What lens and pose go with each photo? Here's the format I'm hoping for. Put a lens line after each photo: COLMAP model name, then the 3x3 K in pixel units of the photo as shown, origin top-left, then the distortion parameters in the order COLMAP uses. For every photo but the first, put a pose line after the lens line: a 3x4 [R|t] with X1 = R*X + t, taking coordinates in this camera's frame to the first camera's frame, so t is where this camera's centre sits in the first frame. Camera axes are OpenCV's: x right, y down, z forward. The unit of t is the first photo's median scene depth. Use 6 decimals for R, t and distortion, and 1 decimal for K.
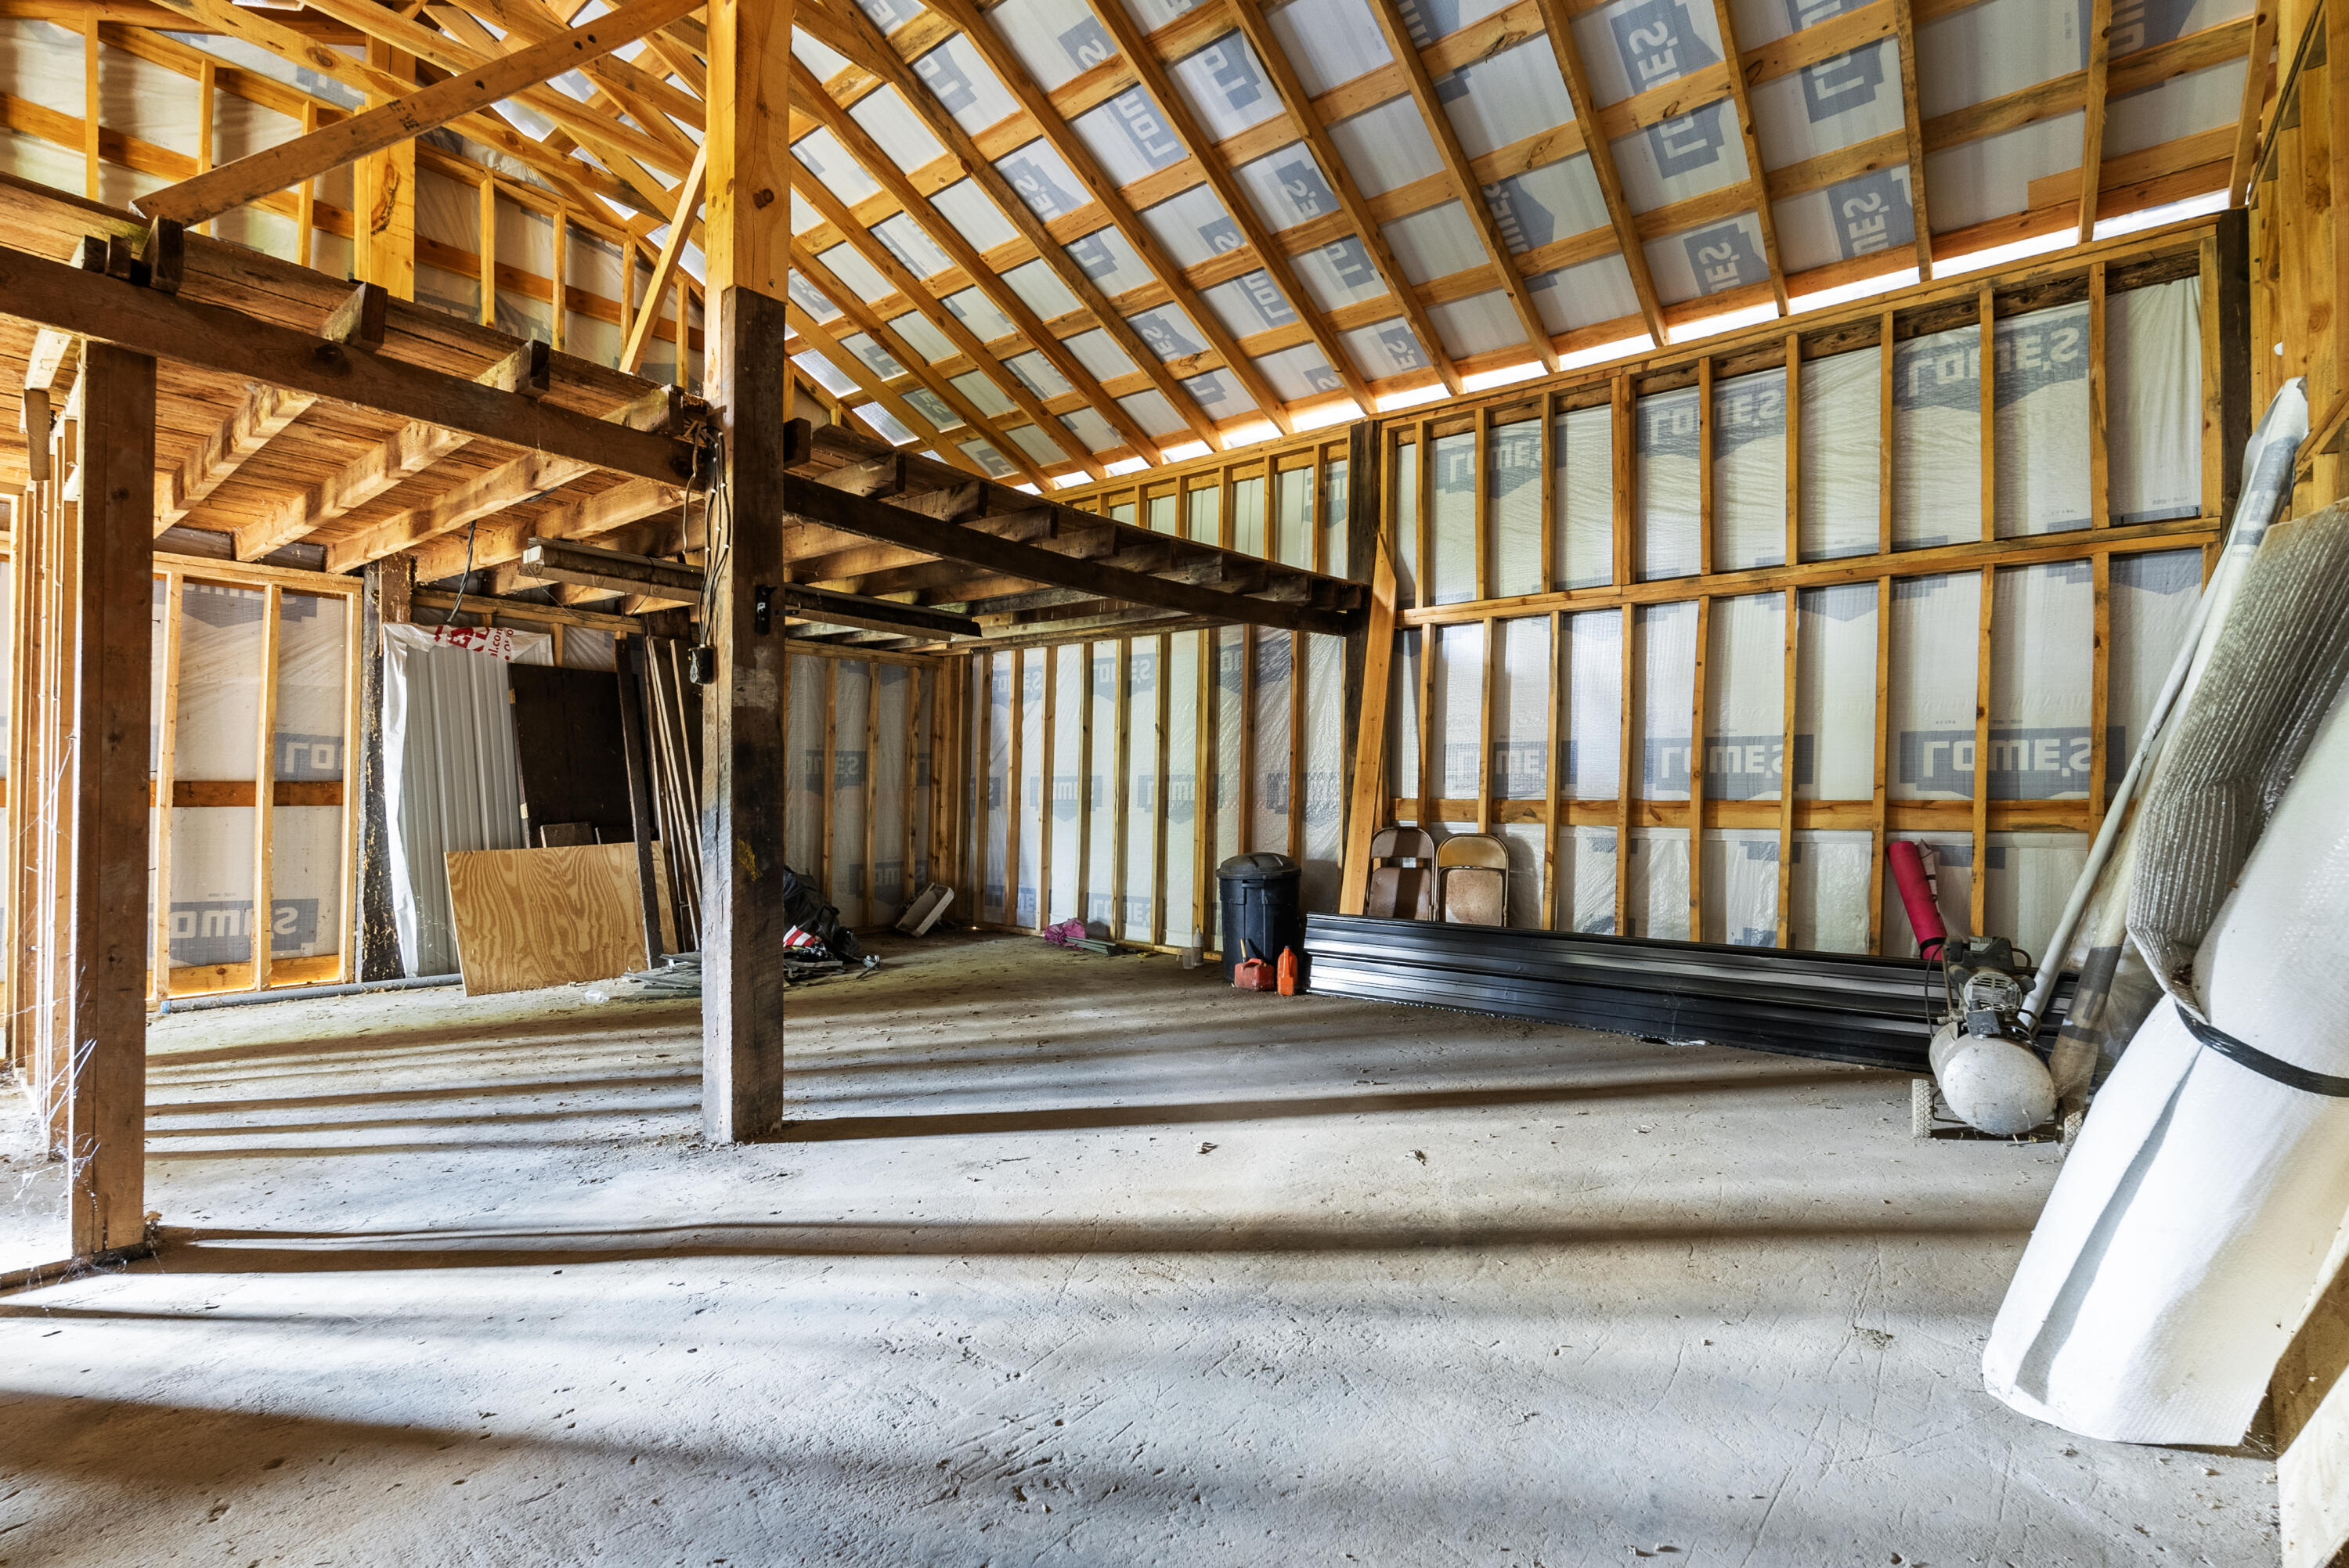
lens RADIAL K [[1043.2, 0, 1168.3], [0, 1043.2, 802.9], [0, 0, 1]] dist [0.000436, 0.000140]
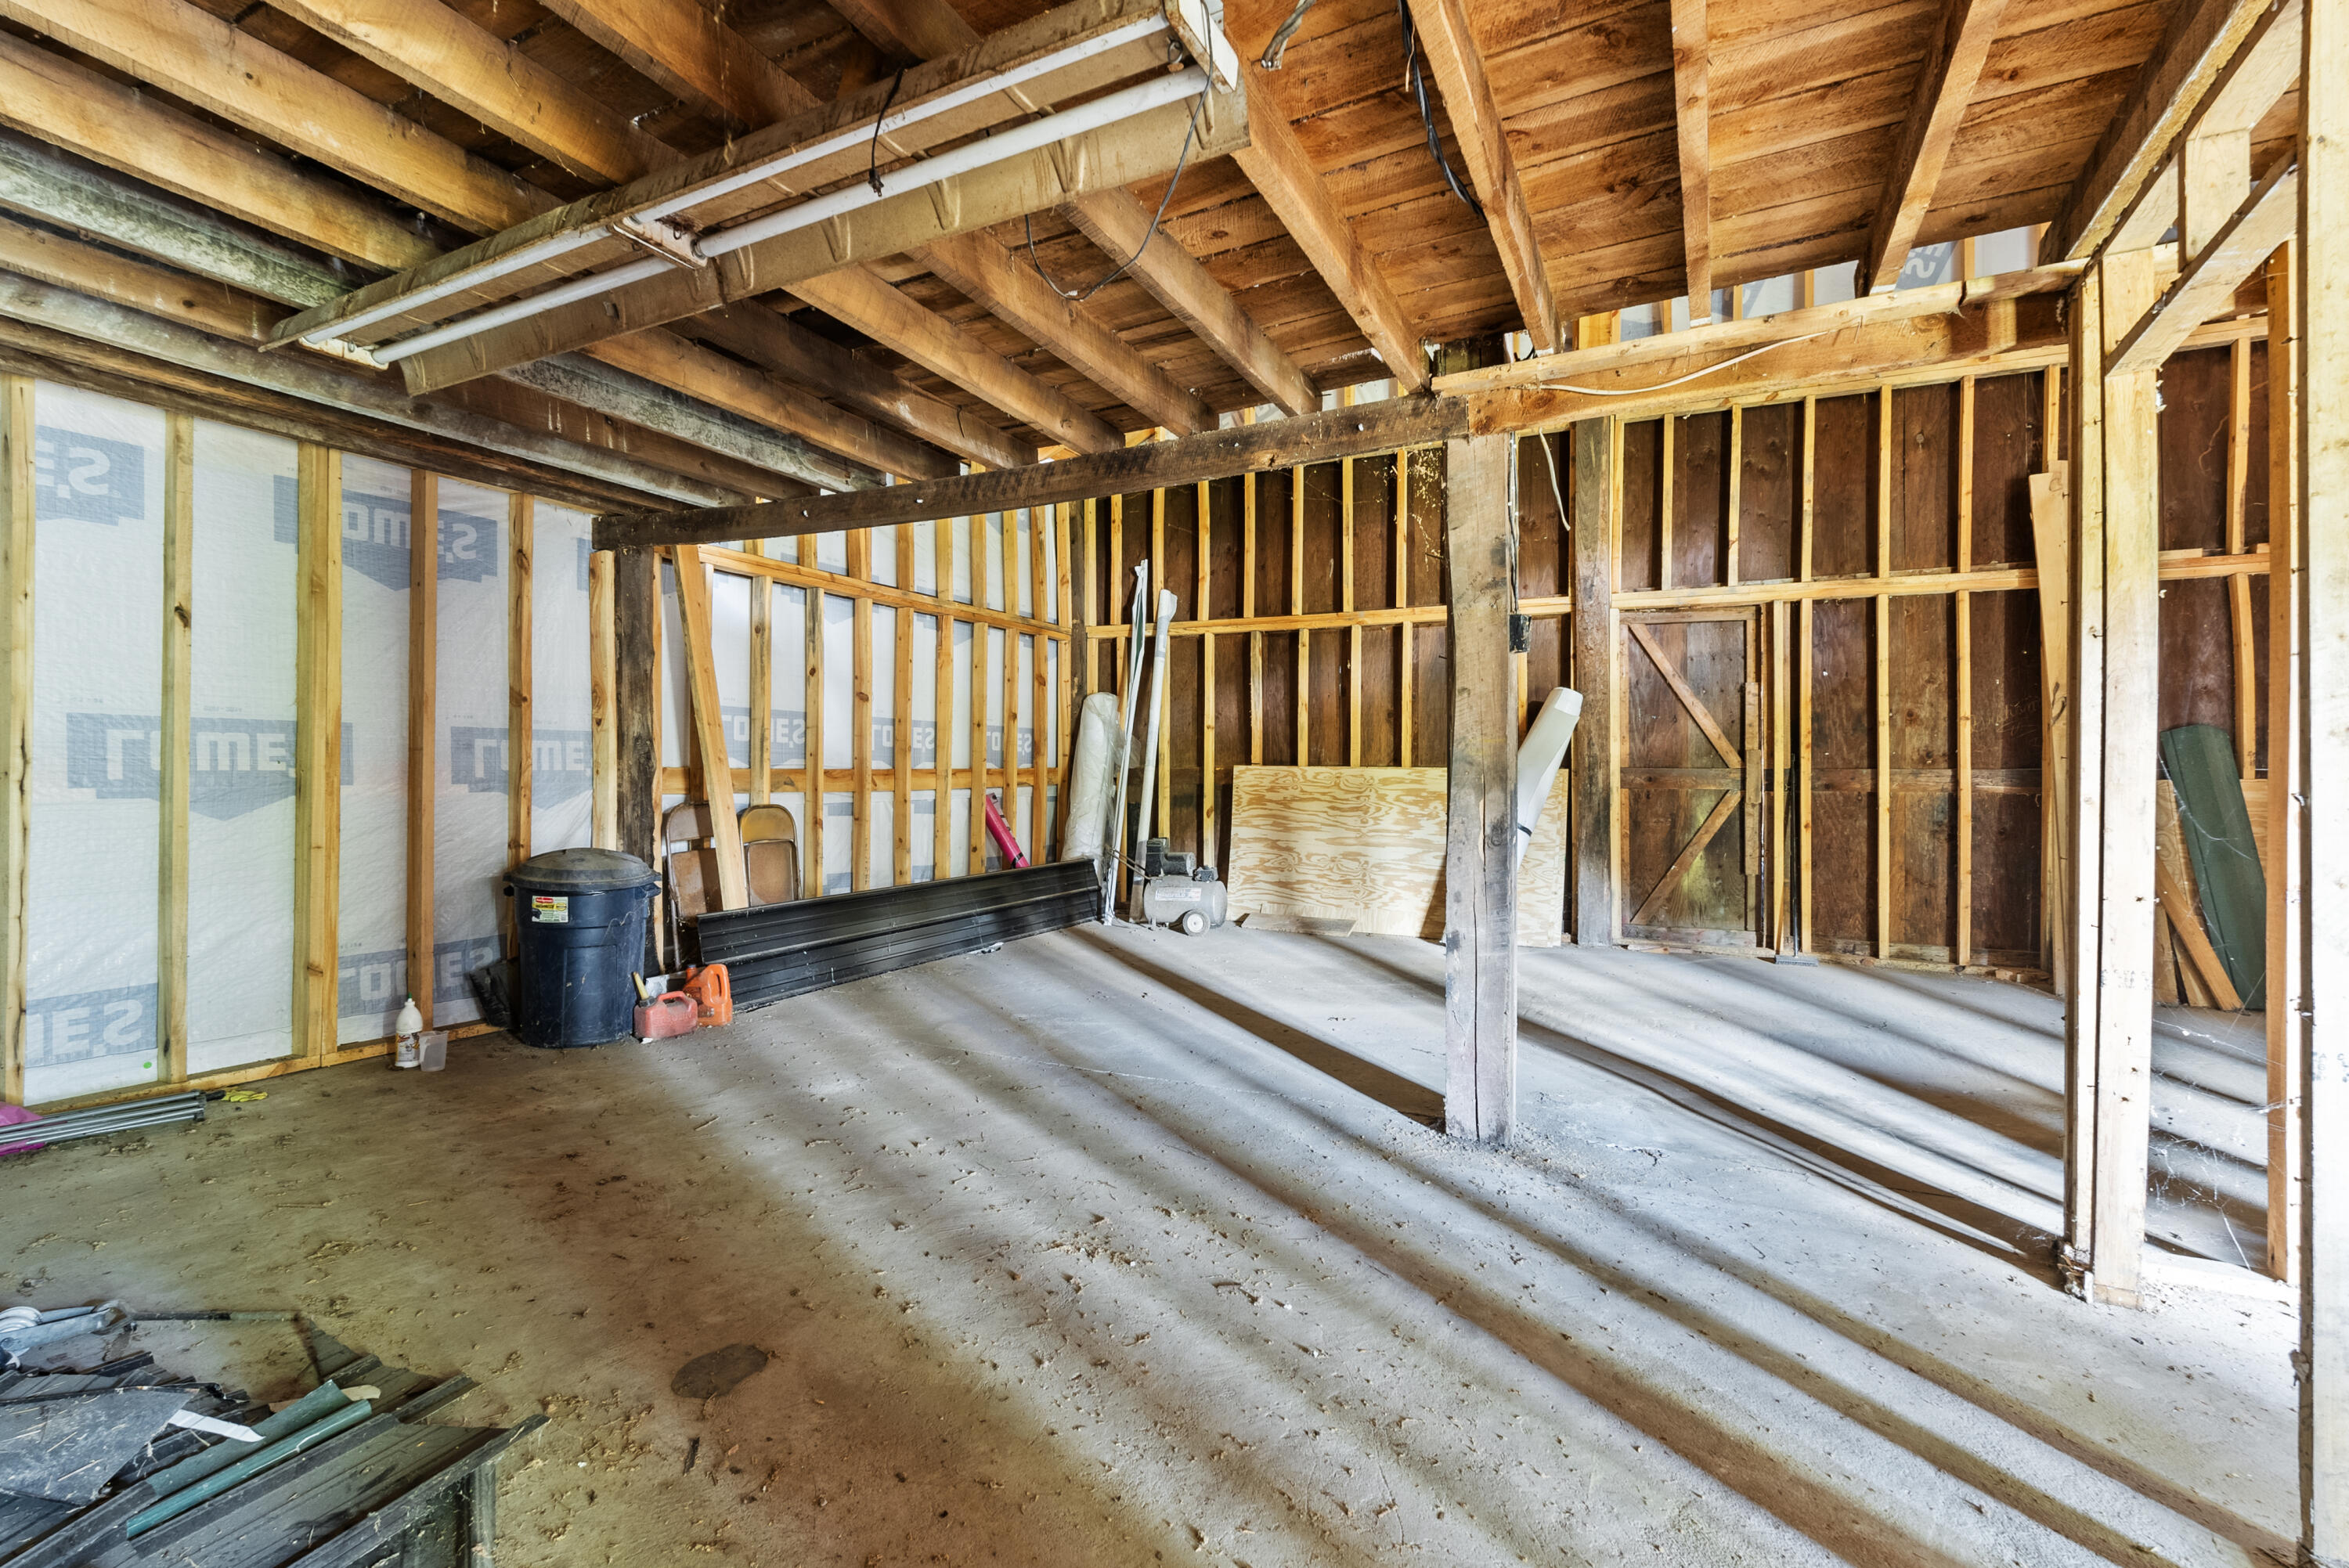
lens RADIAL K [[1077.9, 0, 1174.5], [0, 1077.9, 784.0], [0, 0, 1]] dist [0.003538, 0.000023]
pose [[-0.227498, -0.021225, 0.973547, -1.001493], [-0.003597, 0.999774, 0.020956, -0.015980], [-0.973772, 0.001265, -0.227523, 1.156215]]
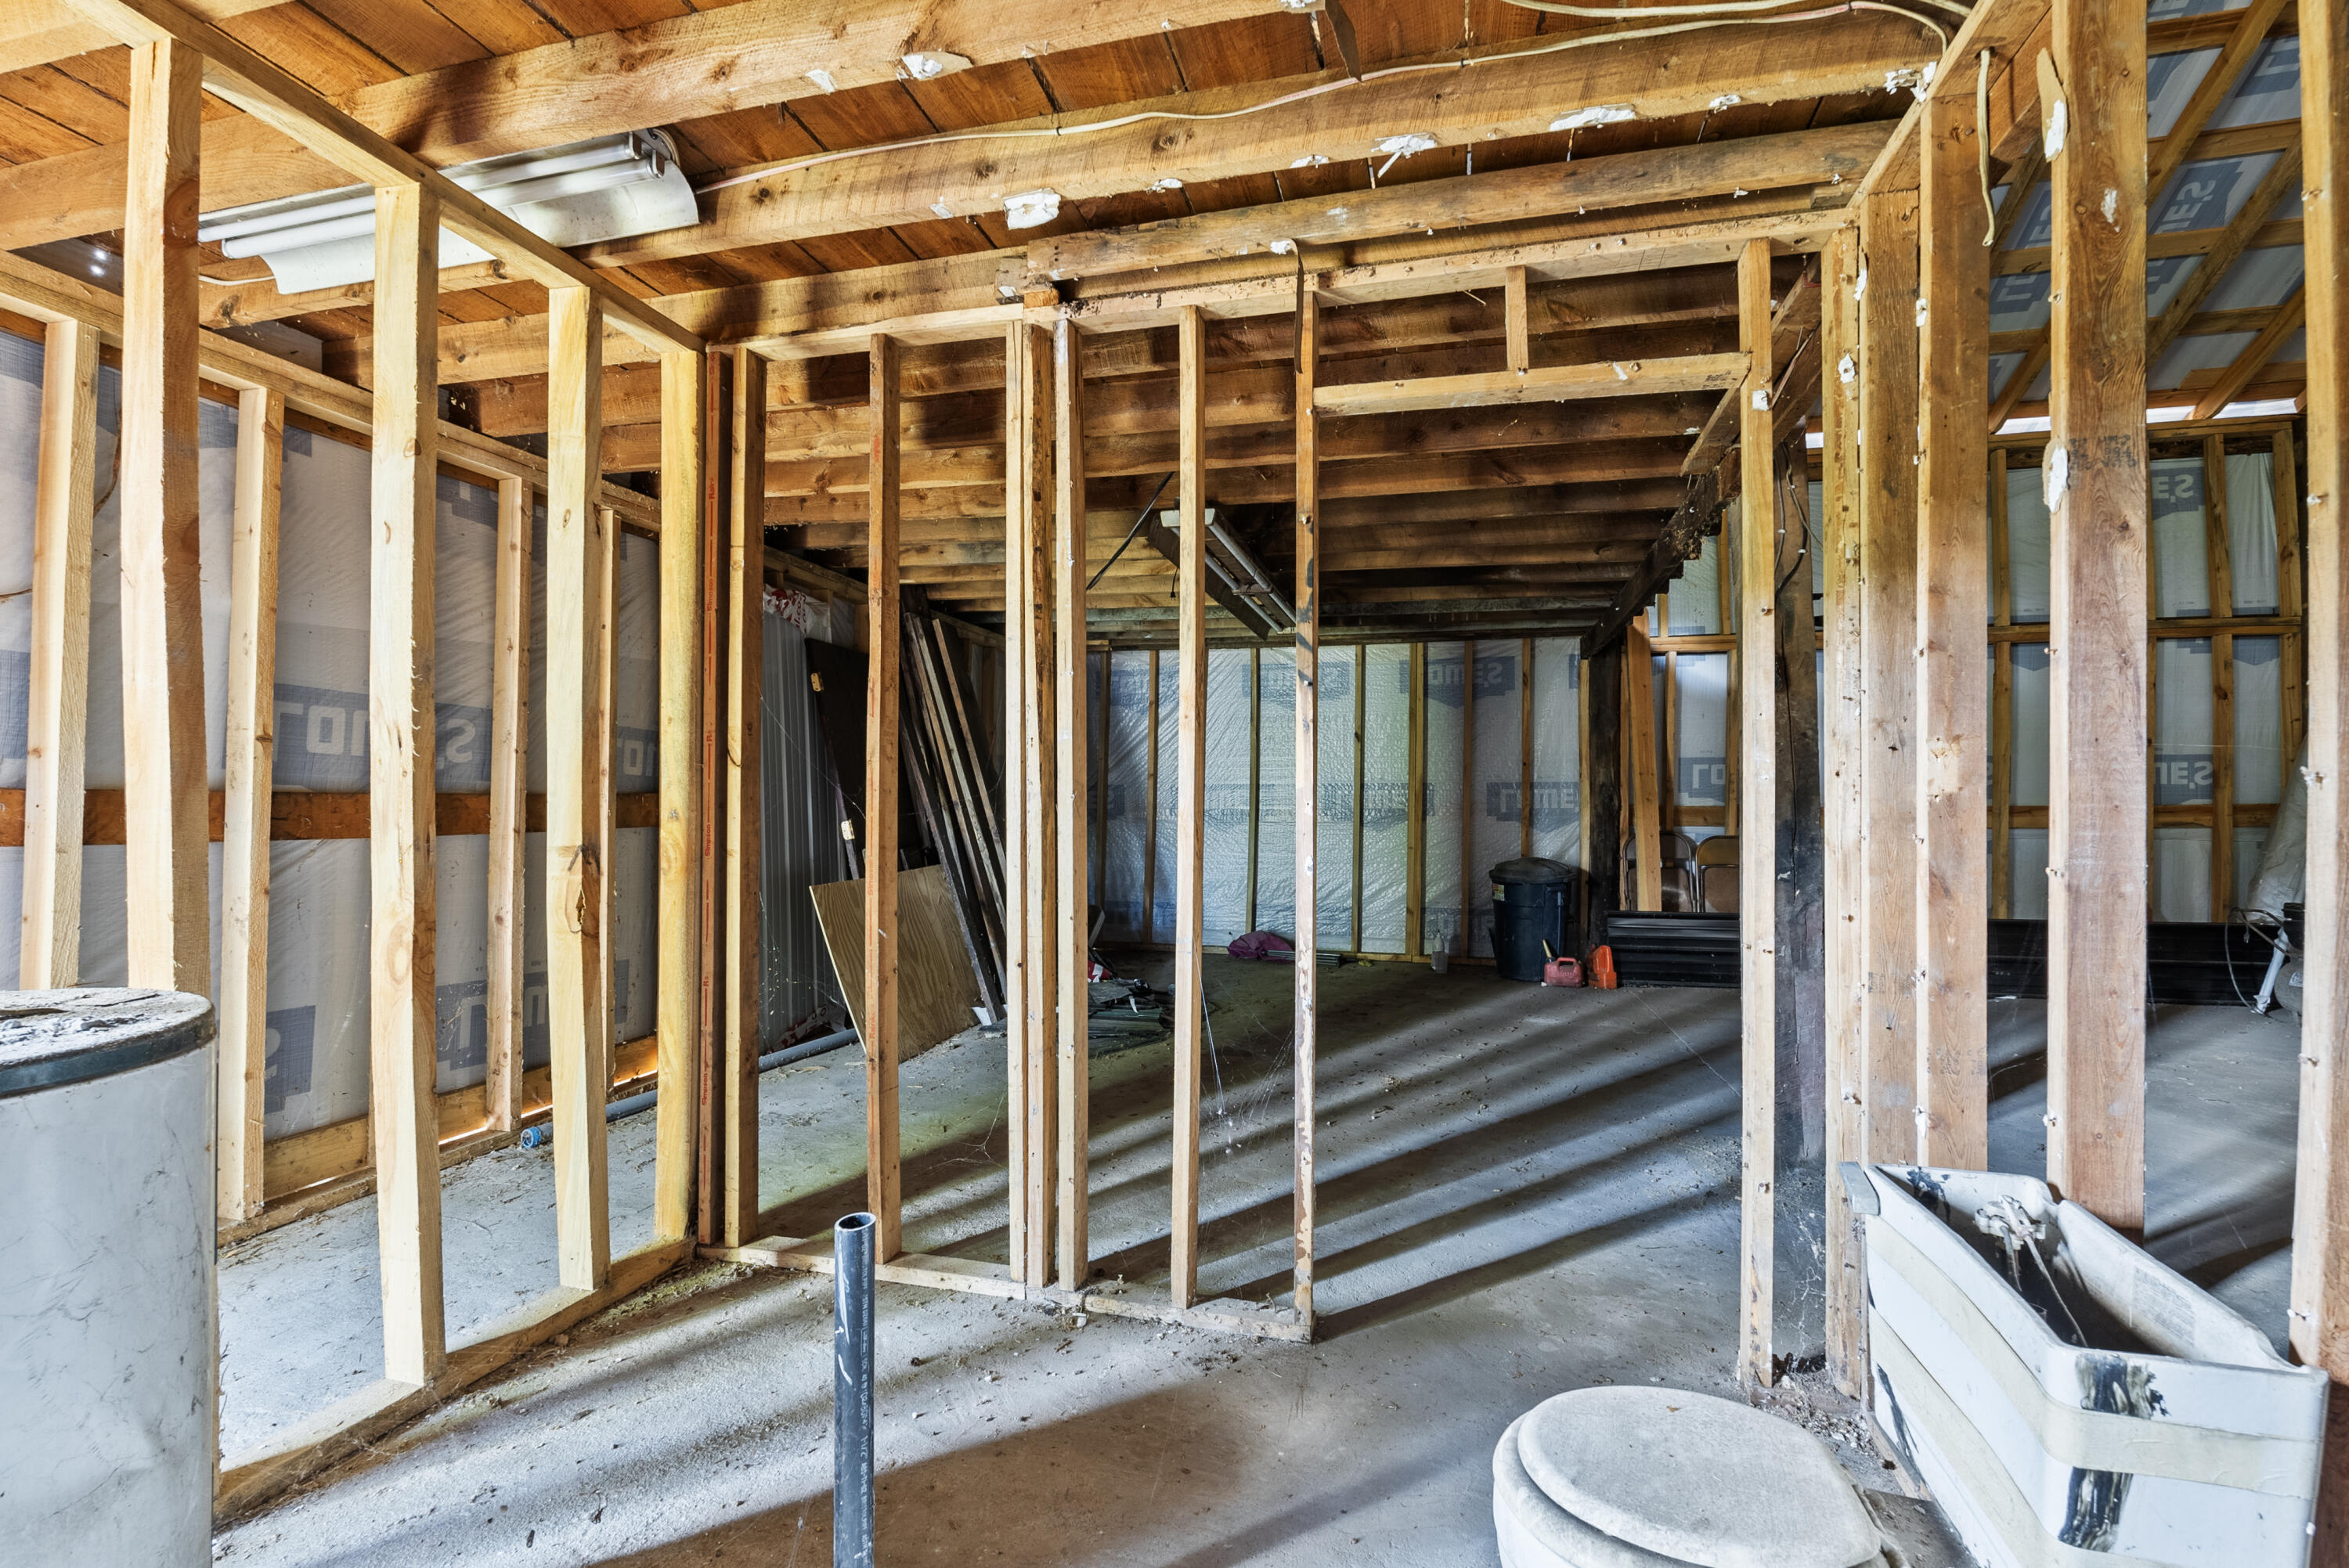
lens RADIAL K [[1043.2, 0, 1168.3], [0, 1043.2, 802.9], [0, 0, 1]] dist [0.000436, 0.000140]
pose [[0.910526, -0.005363, 0.413417, -1.019642], [0.007465, 0.999966, -0.003470, -0.011366], [-0.413385, 0.006246, 0.910535, 0.283306]]
